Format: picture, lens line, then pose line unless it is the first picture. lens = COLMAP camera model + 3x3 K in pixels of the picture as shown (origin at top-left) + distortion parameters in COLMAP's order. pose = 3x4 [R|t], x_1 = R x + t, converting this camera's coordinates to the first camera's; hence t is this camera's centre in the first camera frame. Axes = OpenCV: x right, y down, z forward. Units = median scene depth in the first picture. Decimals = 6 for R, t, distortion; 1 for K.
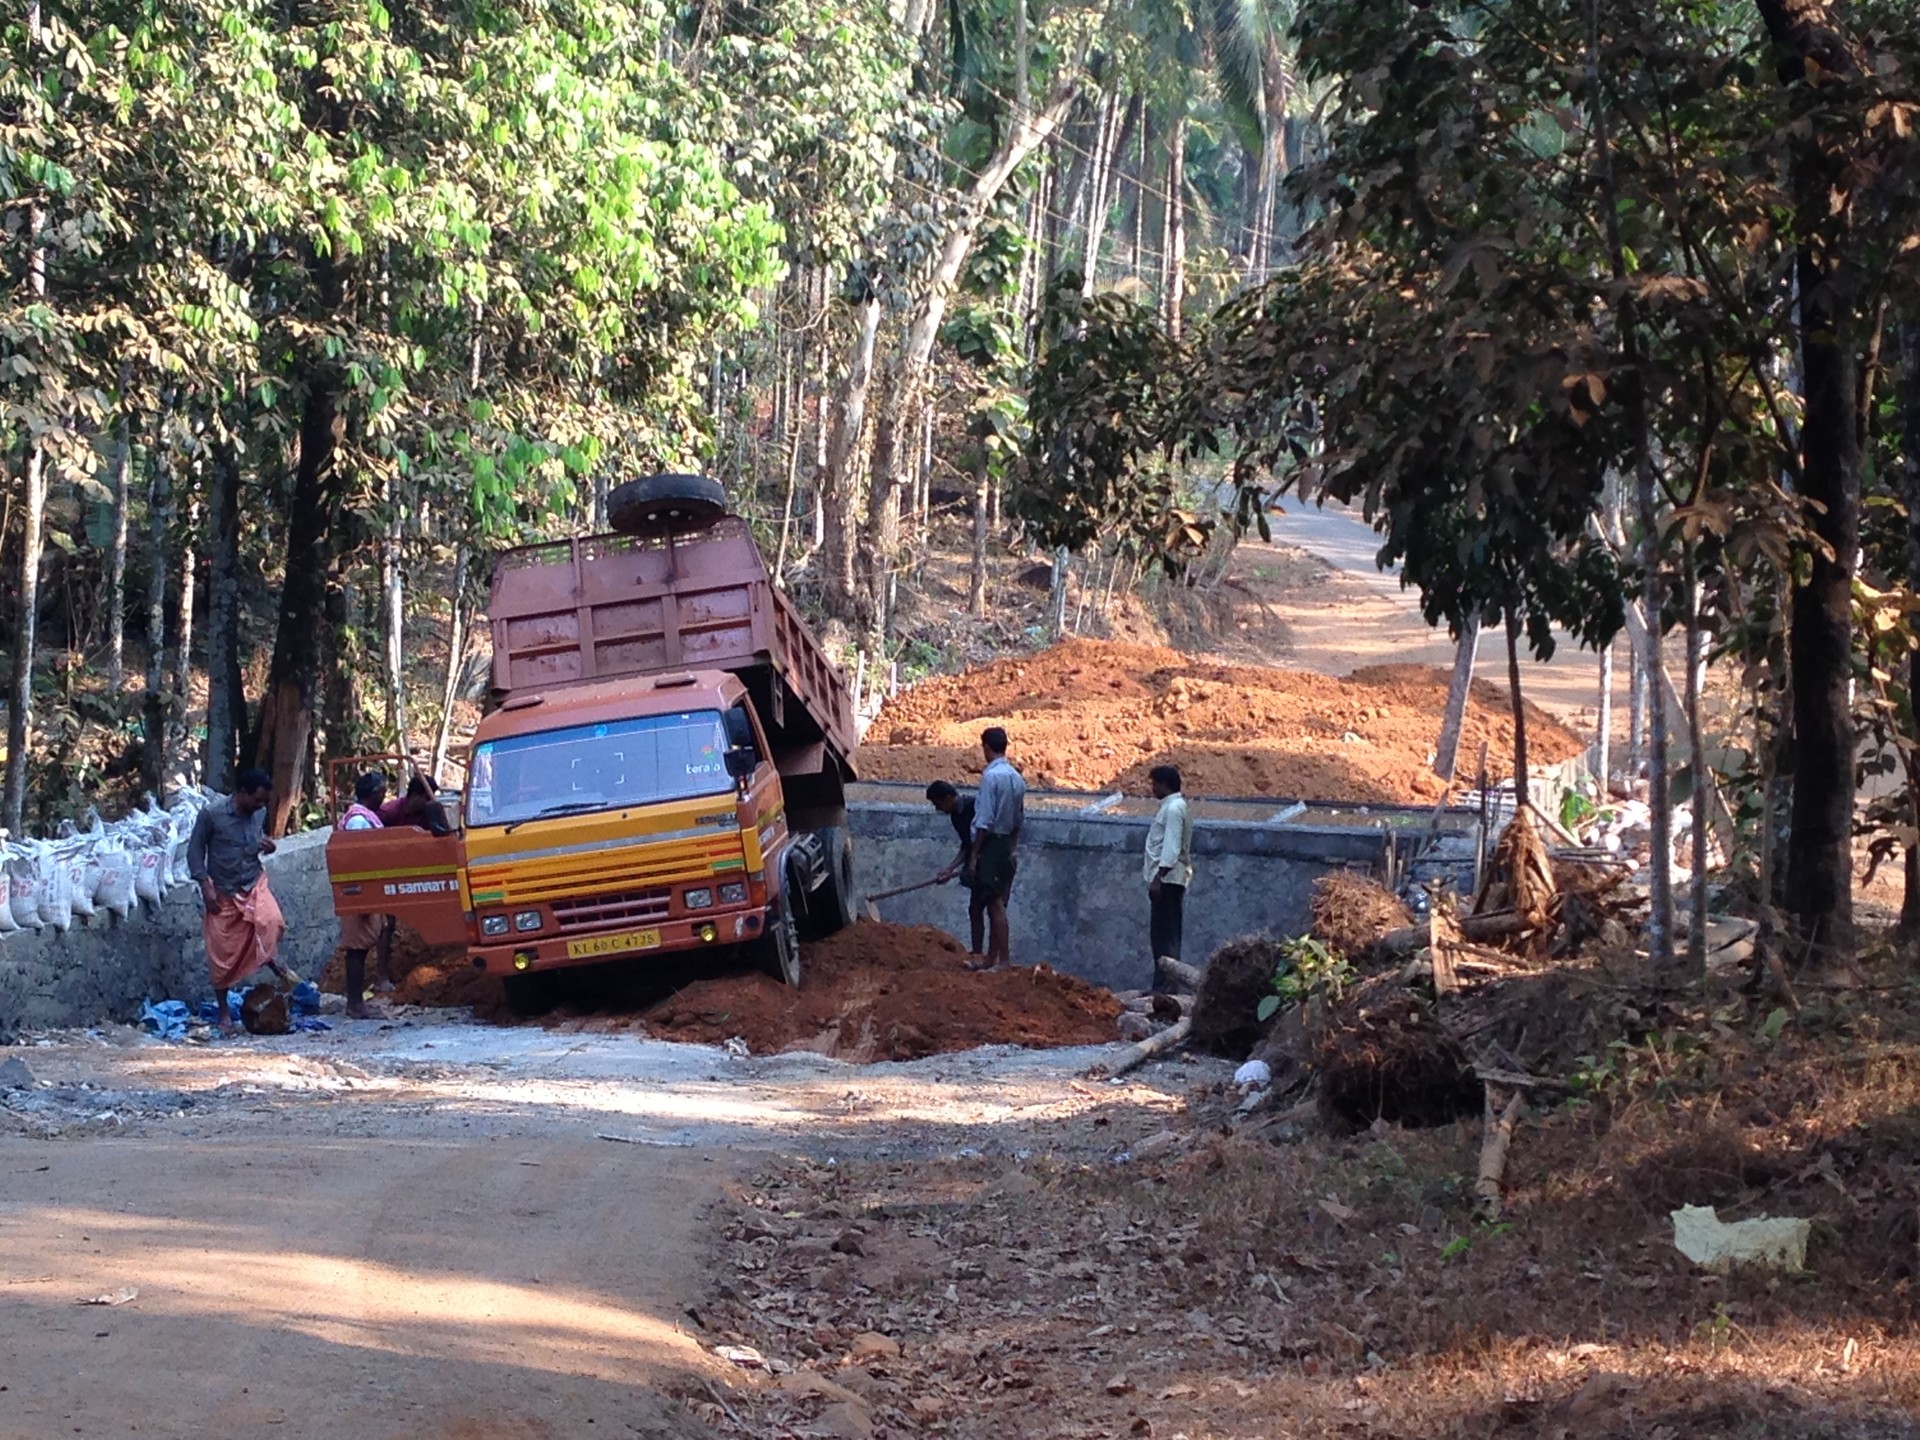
lens RADIAL K [[3928.4, 0, 965.8], [0, 3928.4, 790.0], [0, 0, 1]] dist [0.026532, 0.424546]
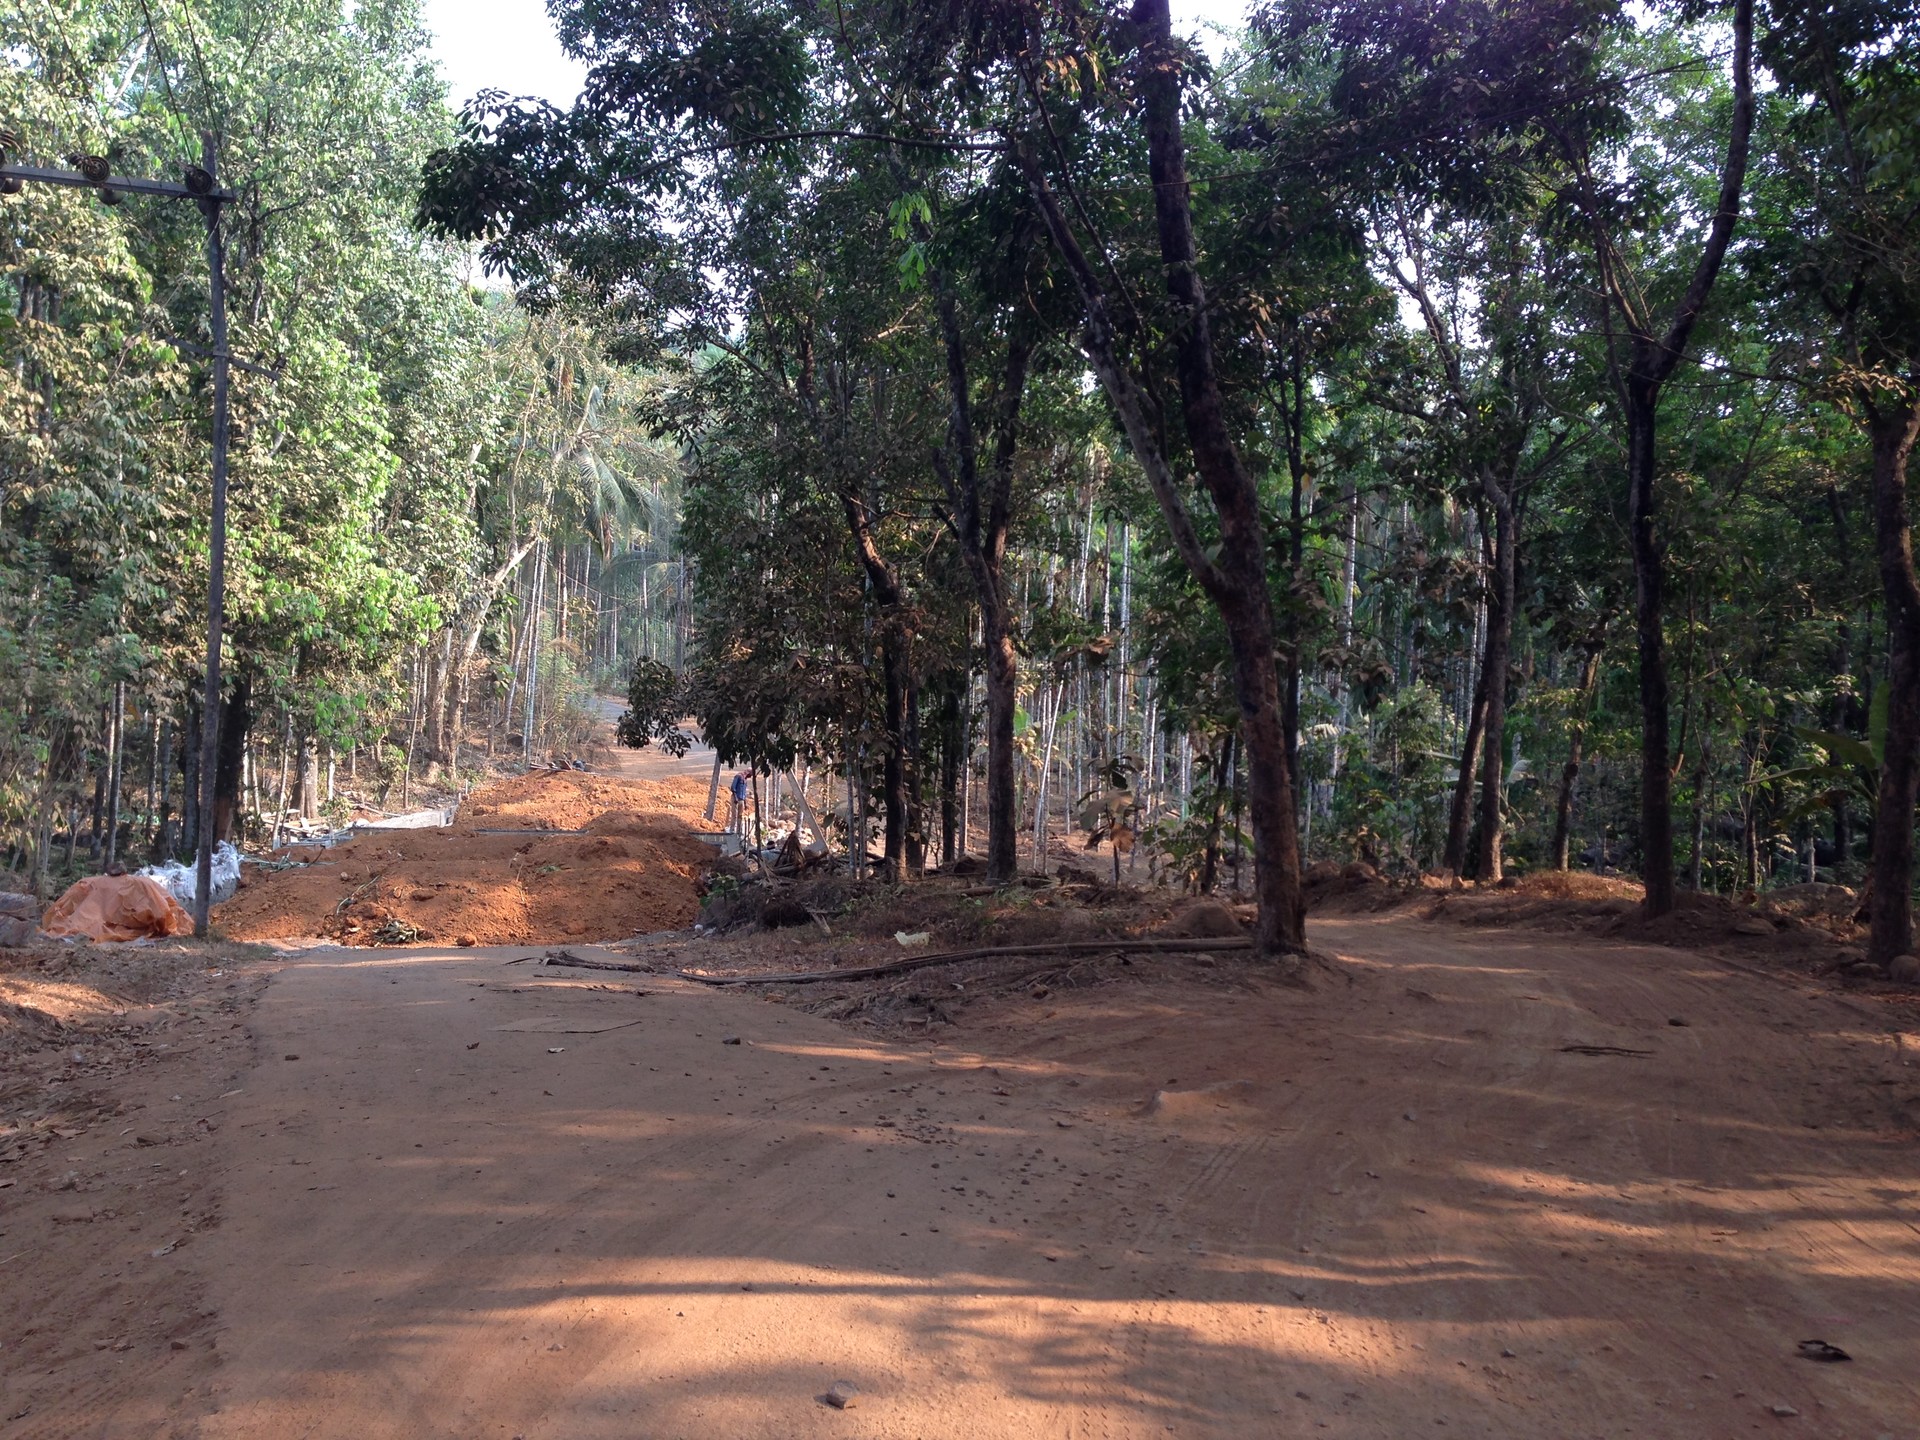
lens RADIAL K [[1839.3, 0, 928.4], [0, 1839.3, 710.9], [0, 0, 1]] dist [0.143089, -0.206439]
pose [[0.962797, -0.010810, 0.270010, -0.082592], [0.027996, 0.997813, -0.059880, 0.000583], [-0.268772, 0.065212, 0.960994, -0.232022]]
